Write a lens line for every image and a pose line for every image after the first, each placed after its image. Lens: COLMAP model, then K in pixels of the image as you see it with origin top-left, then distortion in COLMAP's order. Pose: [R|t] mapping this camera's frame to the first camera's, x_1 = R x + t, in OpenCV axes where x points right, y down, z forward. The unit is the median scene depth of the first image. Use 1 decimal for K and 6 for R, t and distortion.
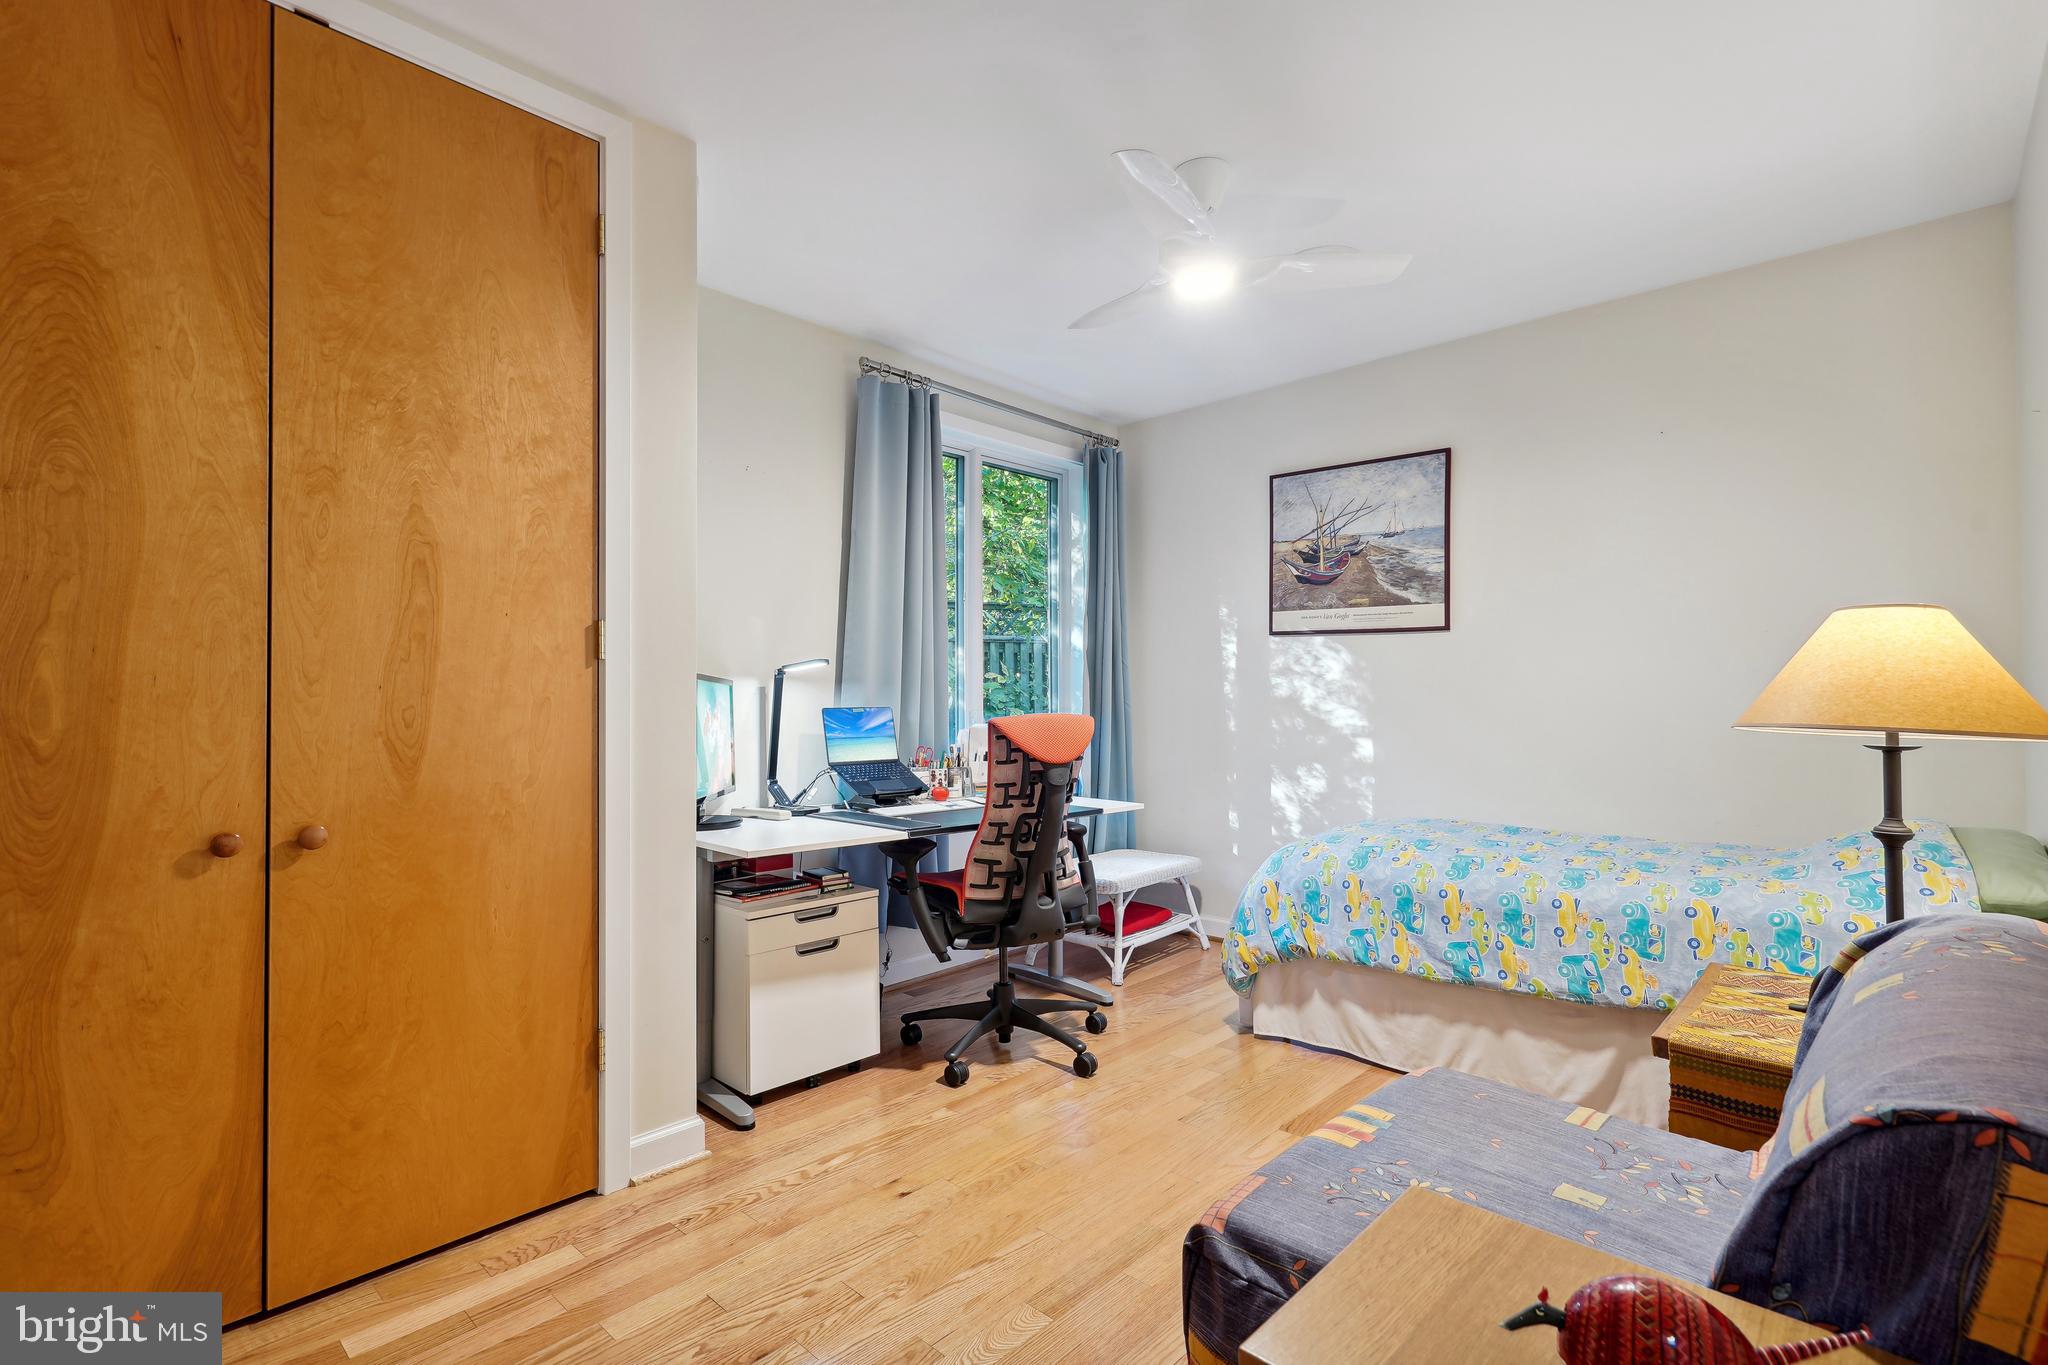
lens RADIAL K [[955.4, 0, 1016.5], [0, 955.4, 688.1], [0, 0, 1]] dist [-0.004311, 0.004266]
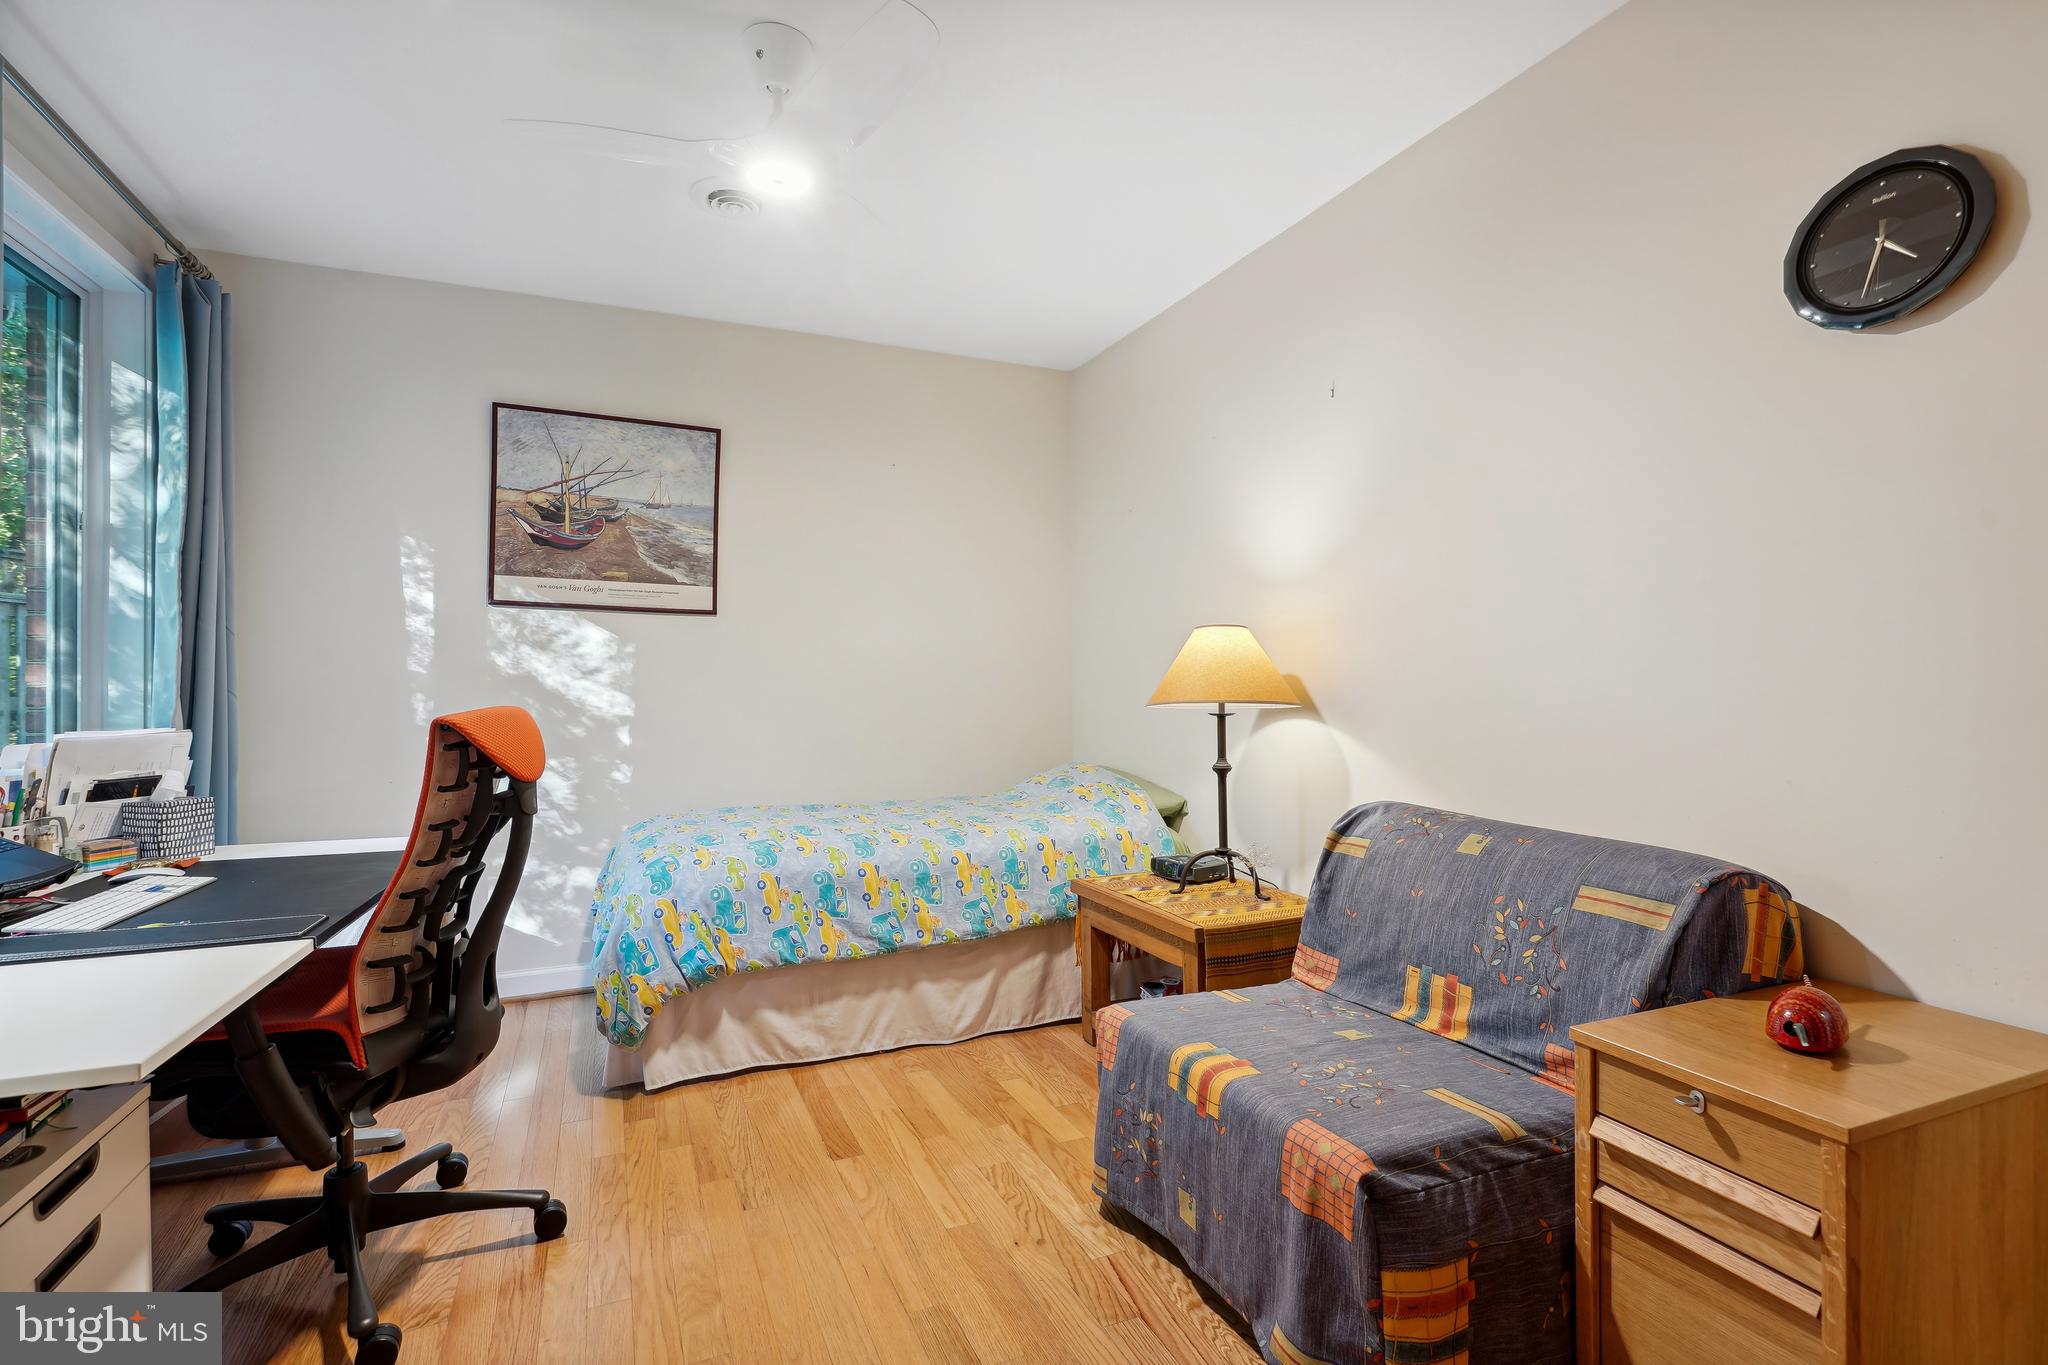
lens RADIAL K [[955.4, 0, 1019.6], [0, 955.4, 681.6], [0, 0, 1]] dist [-0.004311, 0.004266]
pose [[0.391648, 0.003334, 0.920109, -0.409887], [-0.008703, 0.999962, 0.000081, 0.006589], [-0.920074, -0.008040, 0.391662, 0.410355]]
